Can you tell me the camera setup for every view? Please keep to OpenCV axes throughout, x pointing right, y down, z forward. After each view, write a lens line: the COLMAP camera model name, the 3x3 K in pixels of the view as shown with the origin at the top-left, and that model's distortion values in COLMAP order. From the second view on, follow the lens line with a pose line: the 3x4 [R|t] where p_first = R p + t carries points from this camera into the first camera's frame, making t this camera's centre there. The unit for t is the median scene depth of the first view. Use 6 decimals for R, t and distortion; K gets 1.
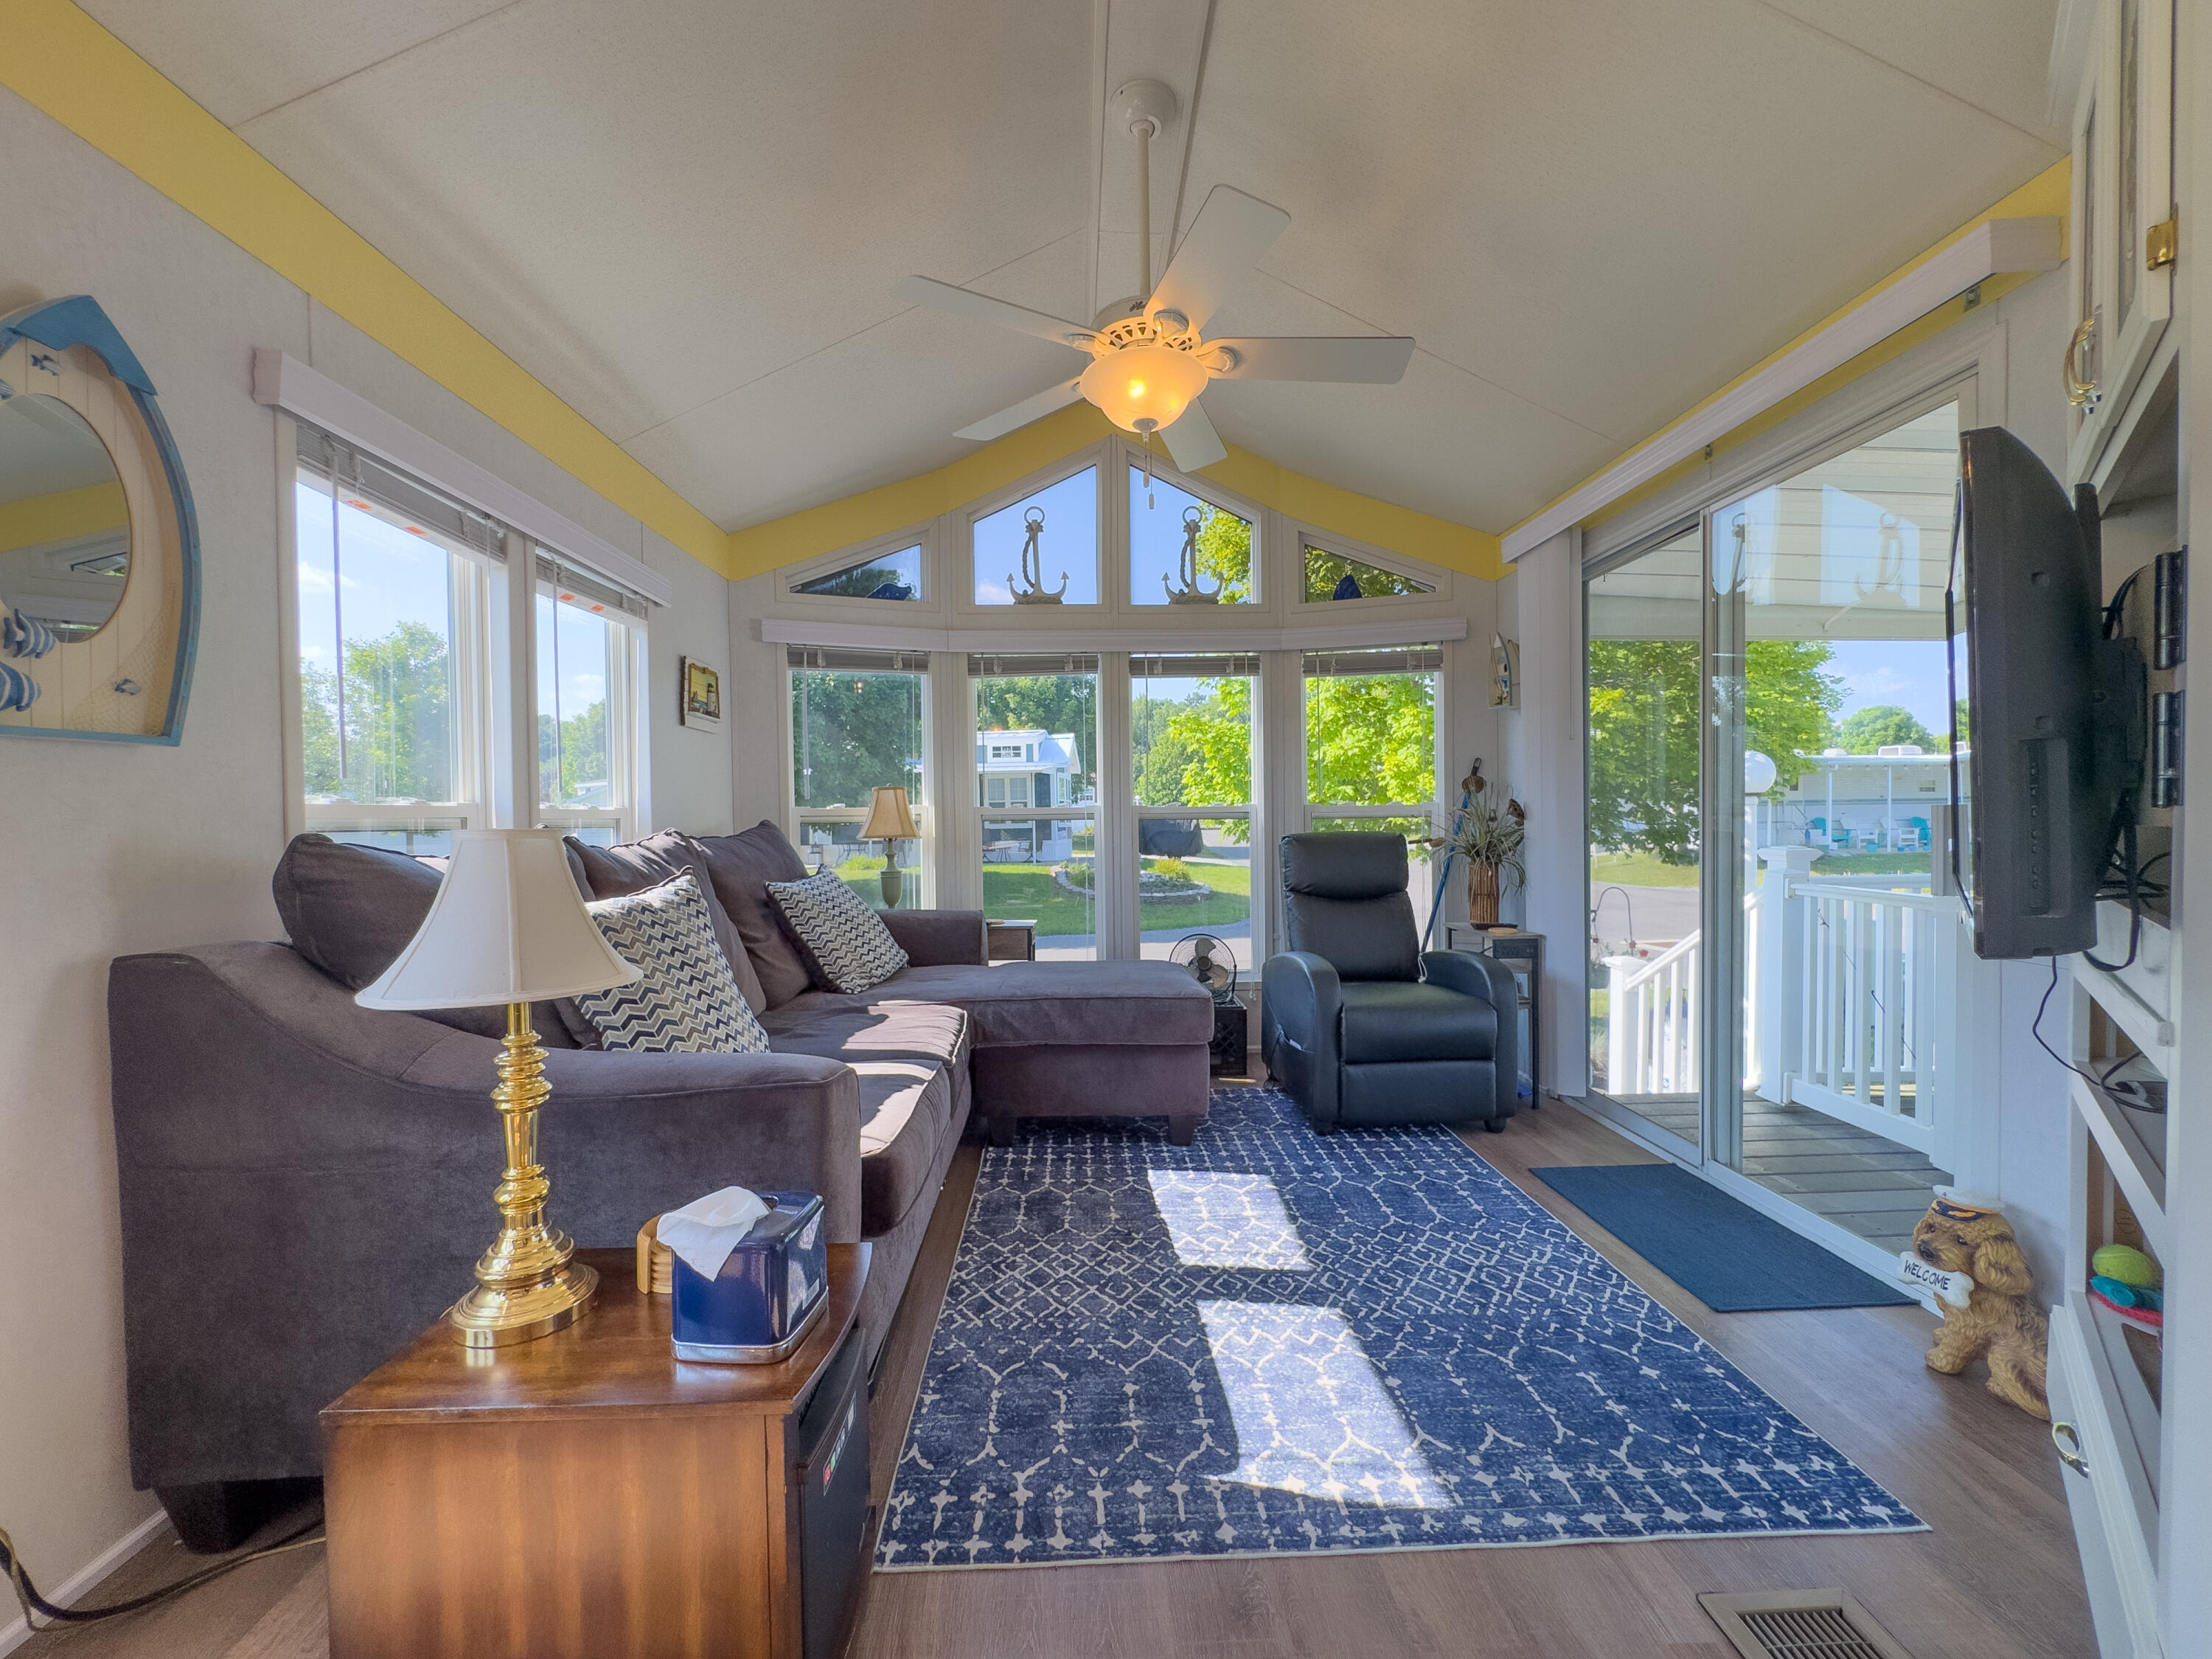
lens RADIAL K [[888.9, 0, 1102.8], [0, 888.9, 826.2], [0, 0, 1]] dist [-0.002838, 0.000456]
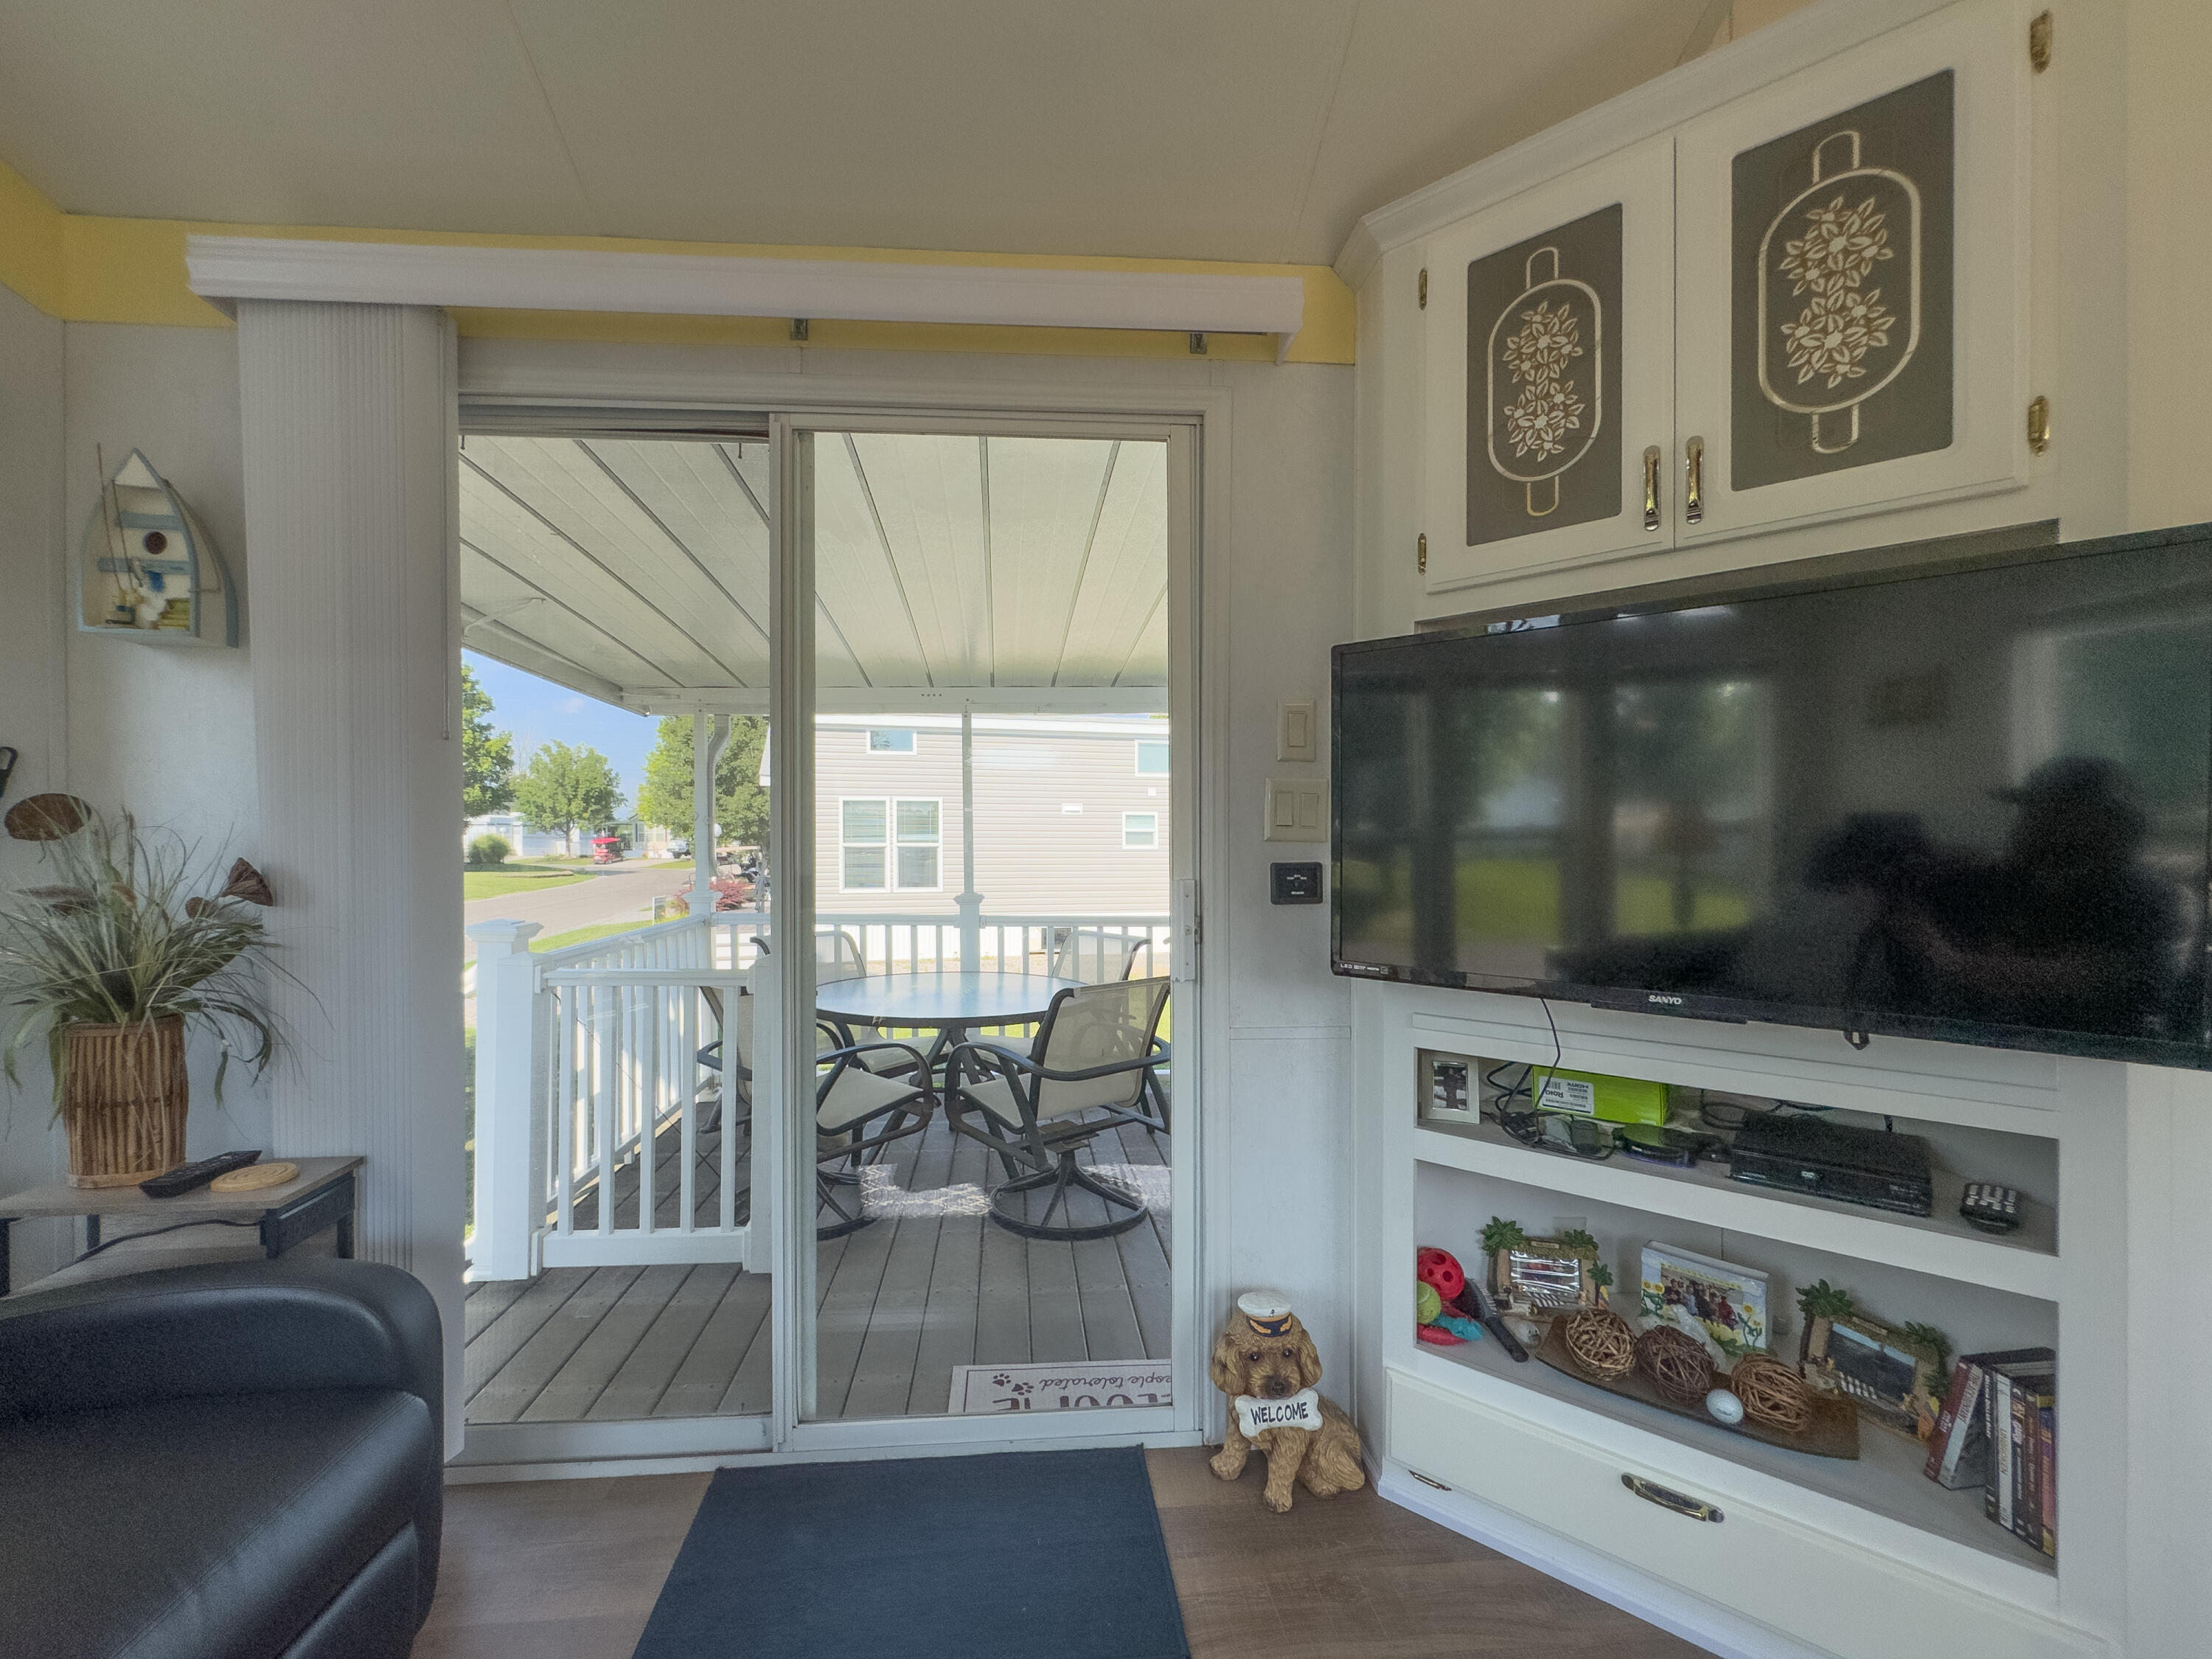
lens RADIAL K [[888.9, 0, 1059.3], [0, 888.9, 843.3], [0, 0, 1]] dist [-0.002838, 0.000456]
pose [[-0.043561, 0.010936, 0.998991, 0.030783], [0.015245, 0.999831, -0.010281, -0.036973], [-0.998934, 0.014782, -0.043721, 0.814284]]
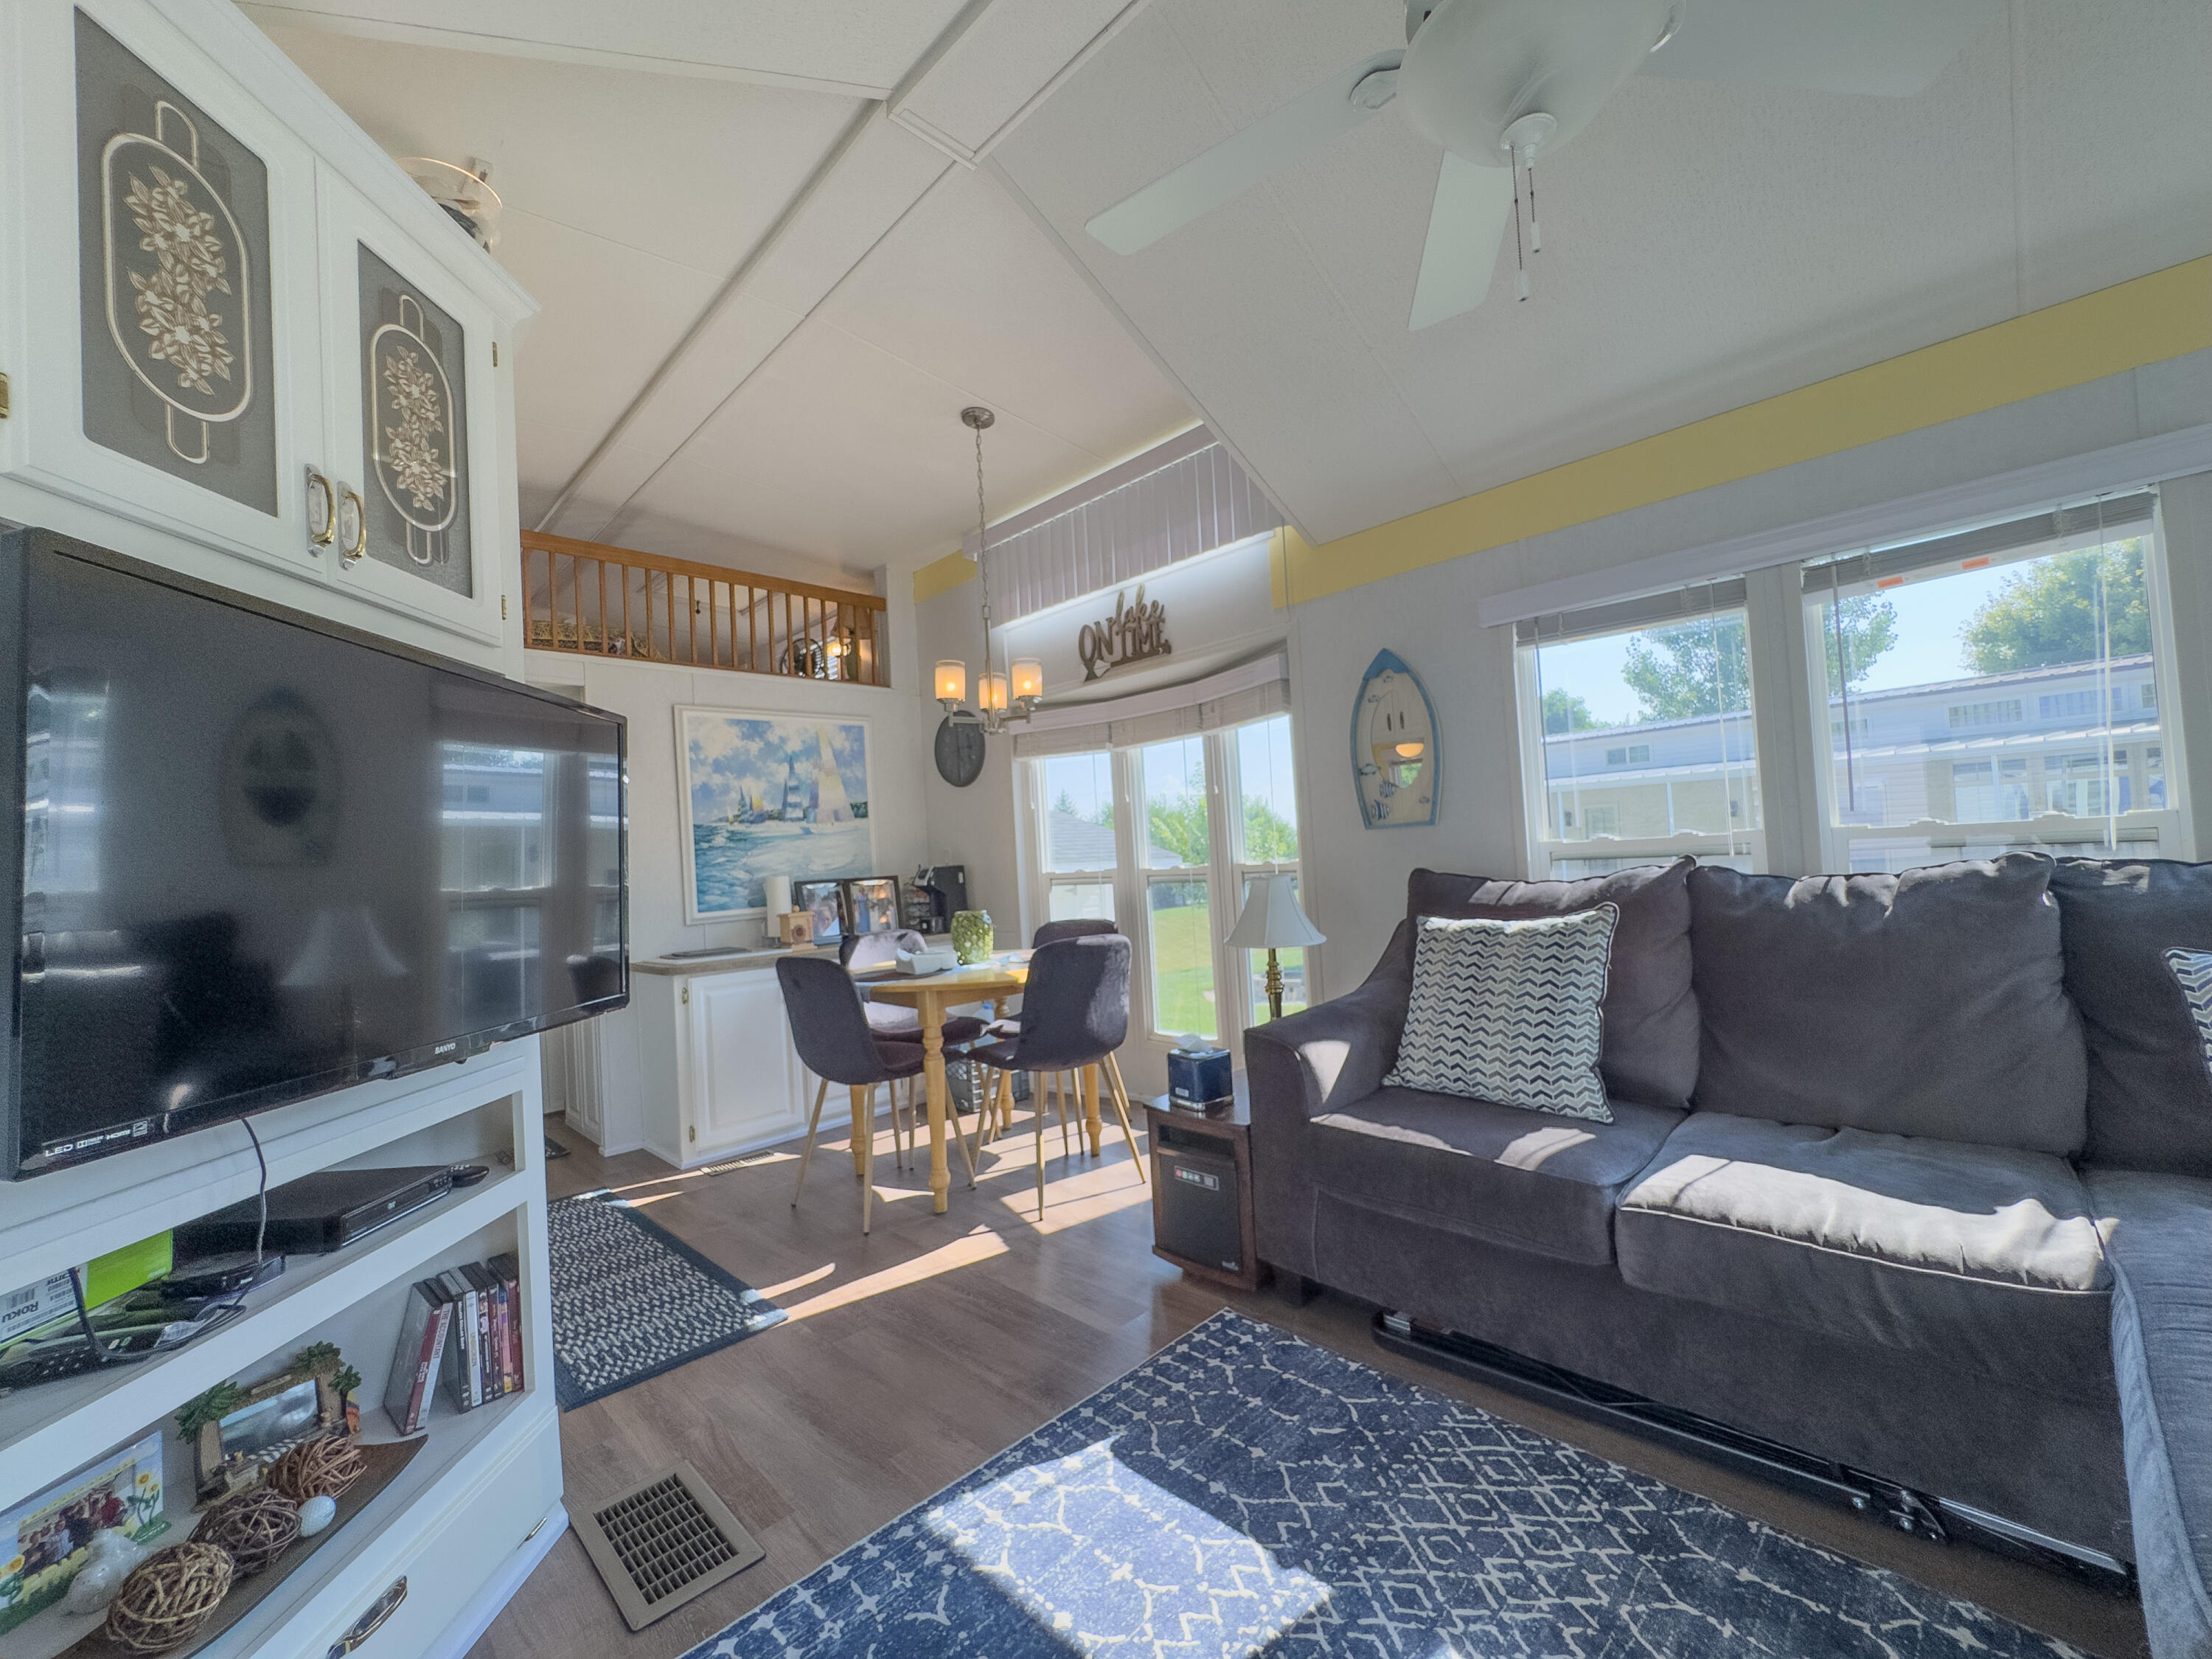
lens RADIAL K [[888.9, 0, 1096.6], [0, 888.9, 835.8], [0, 0, 1]] dist [-0.002838, 0.000456]
pose [[-0.734738, 0.031702, -0.677610, 0.528025], [0.055143, 0.998393, -0.013083, -0.041498], [0.676106, -0.046978, -0.735305, 1.053430]]
